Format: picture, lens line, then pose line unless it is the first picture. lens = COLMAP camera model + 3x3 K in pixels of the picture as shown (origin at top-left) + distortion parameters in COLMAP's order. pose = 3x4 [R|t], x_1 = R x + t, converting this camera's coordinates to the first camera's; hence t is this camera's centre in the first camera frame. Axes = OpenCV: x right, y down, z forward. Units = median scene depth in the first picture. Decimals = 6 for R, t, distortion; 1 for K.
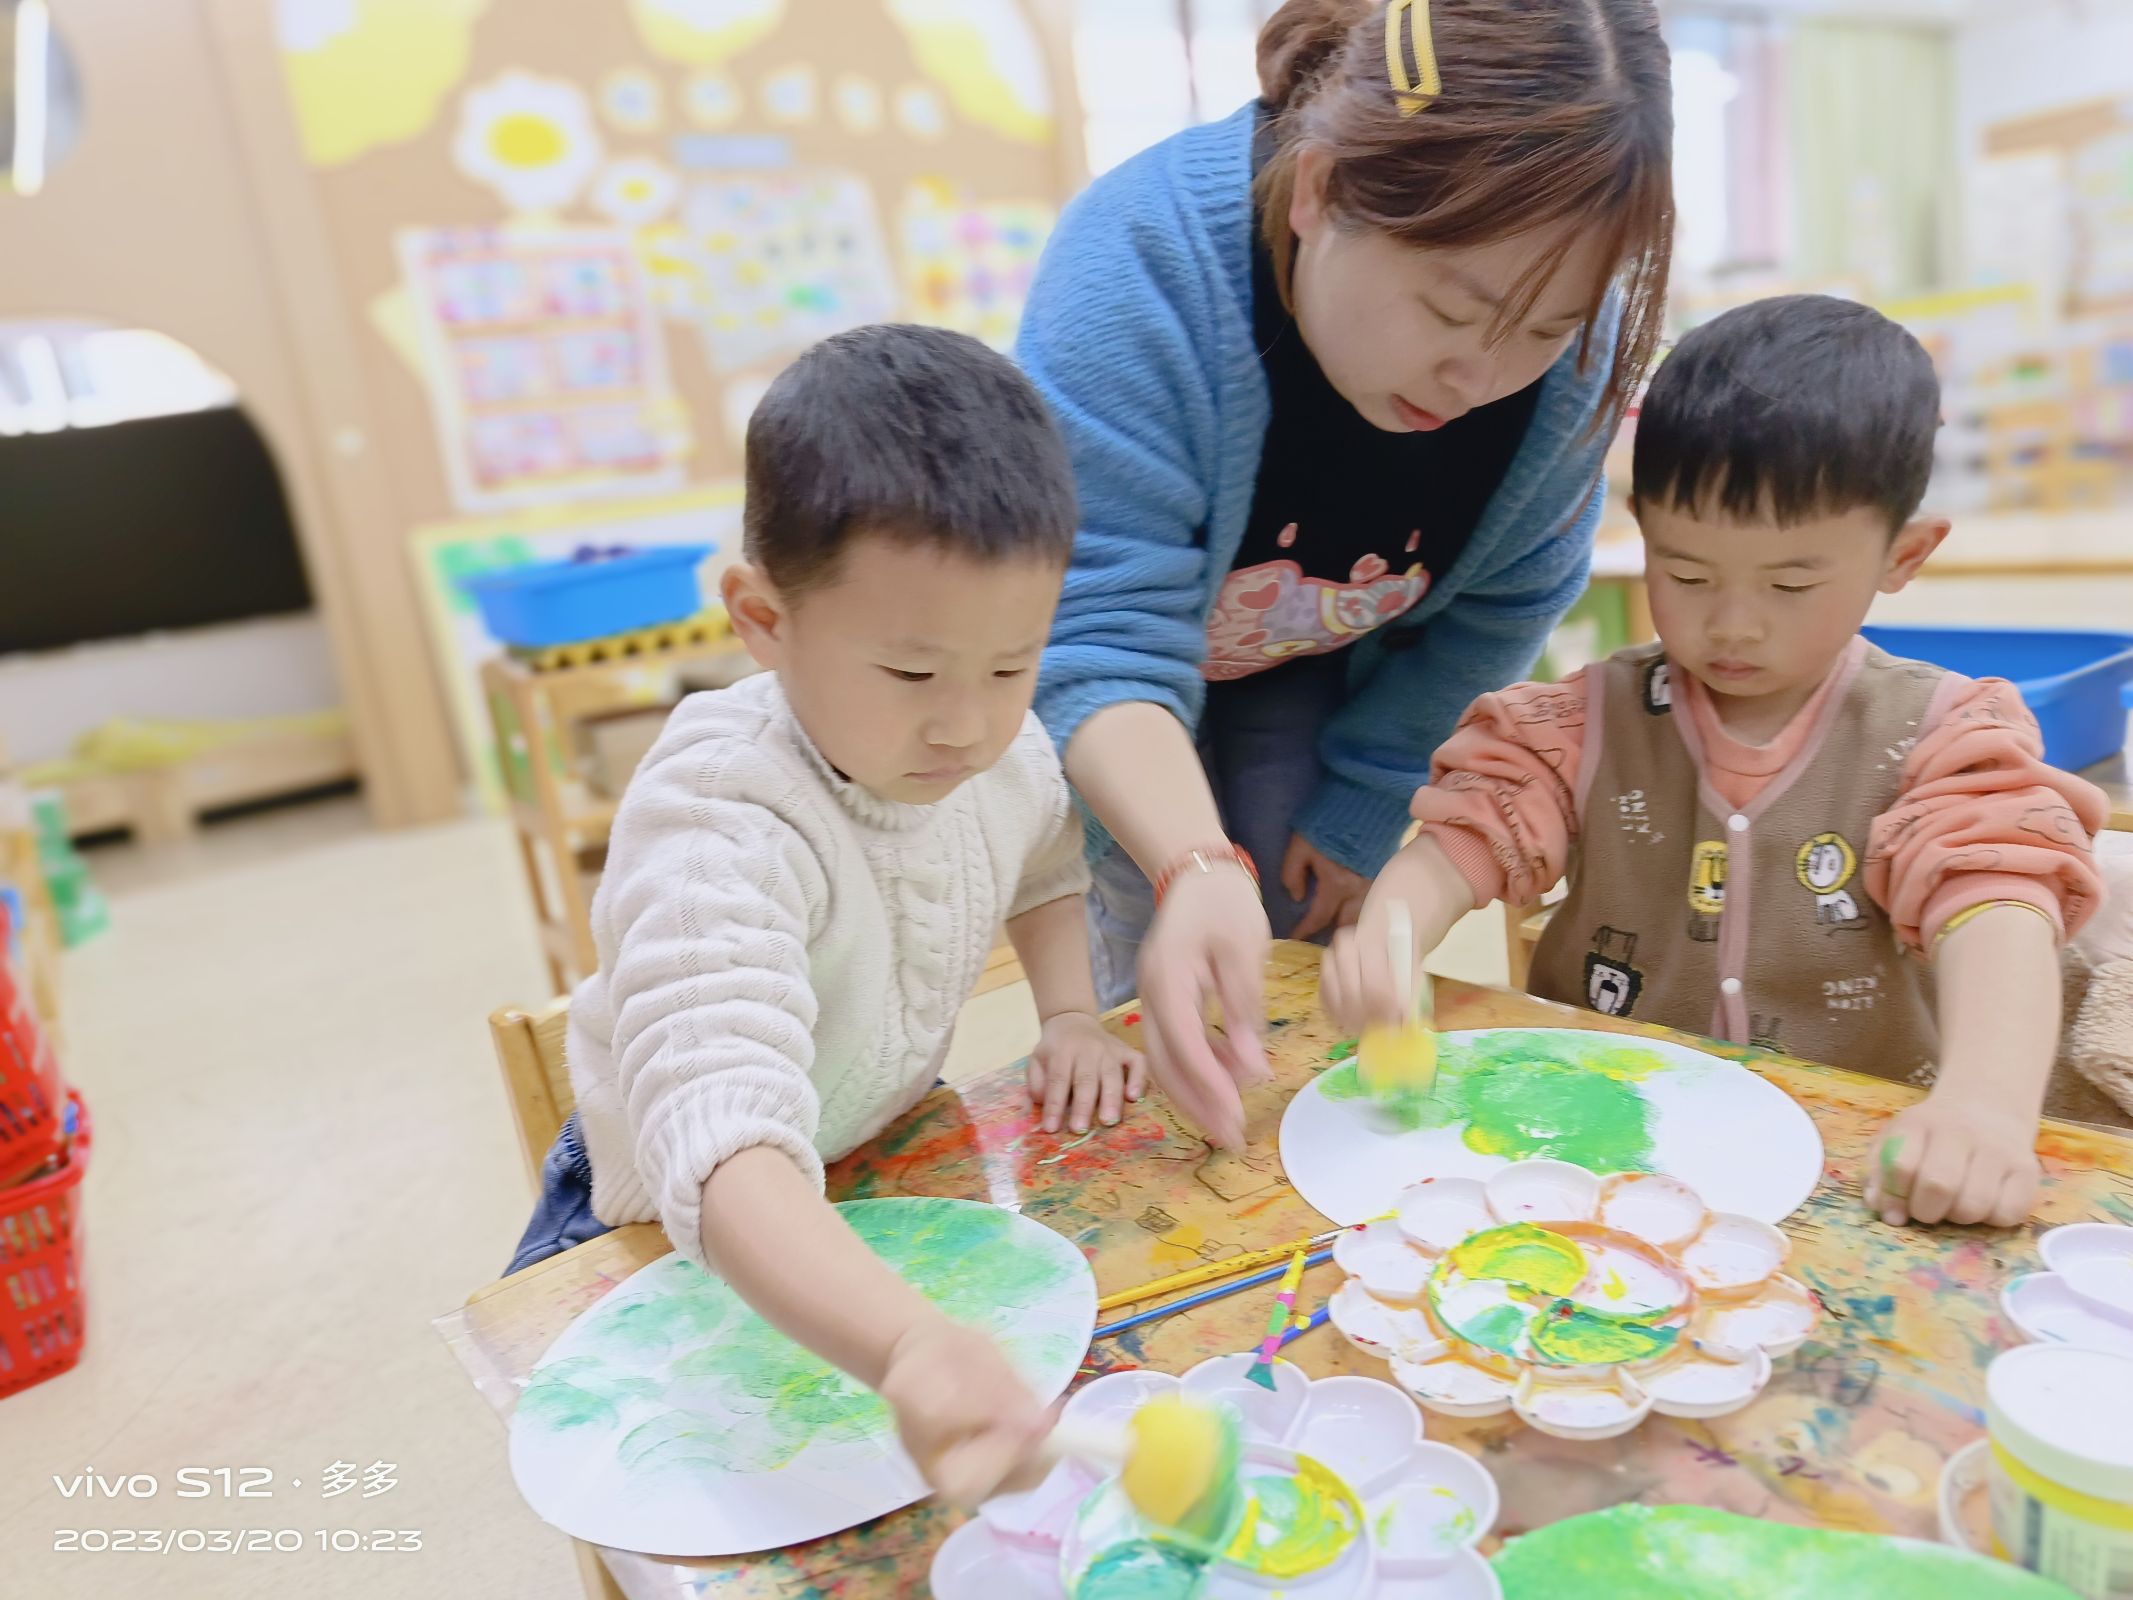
lens RADIAL K [[1468.1, 0, 1066.5], [0, 1468.1, 800.0], [0, 0, 1]] dist [0.008030, 0.002446]
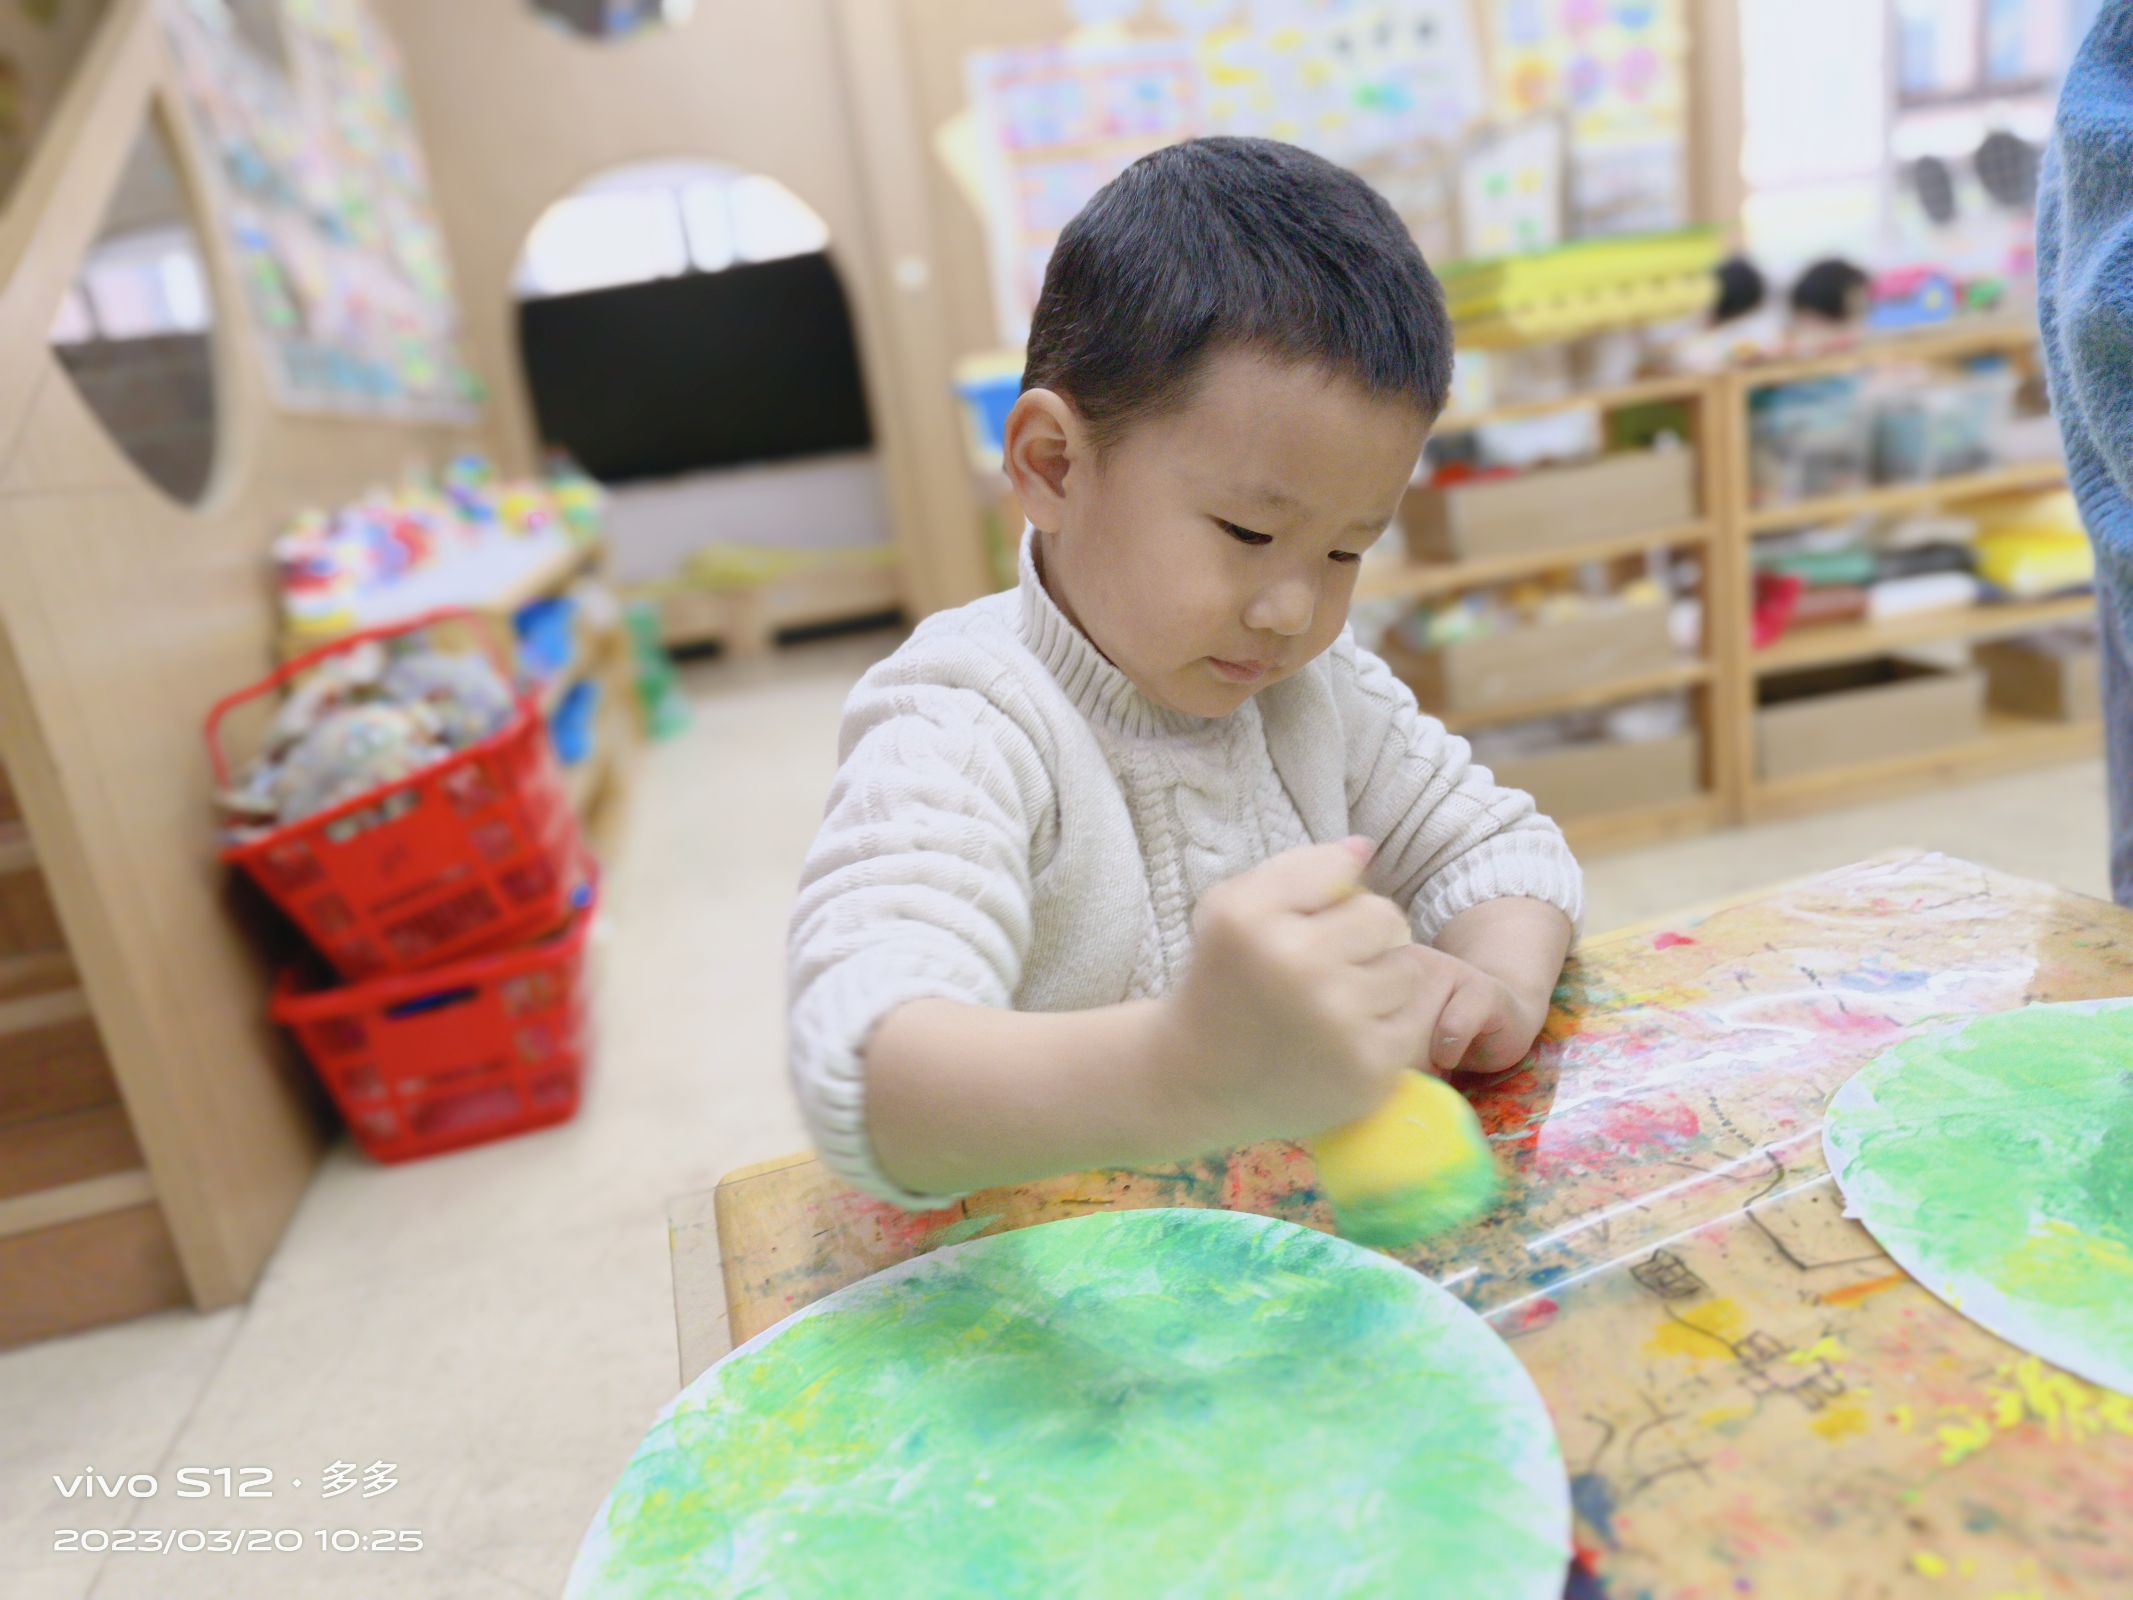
lens RADIAL K [[1475.3, 0, 1066.5], [0, 1475.3, 800.0], [0, 0, 1]] dist [0.003069, 0.001008]
pose [[0.932561, 0.099590, -0.347004, 0.017601], [-0.068401, 0.992529, 0.101029, 0.037730], [0.354473, -0.070480, 0.932406, 0.288219]]
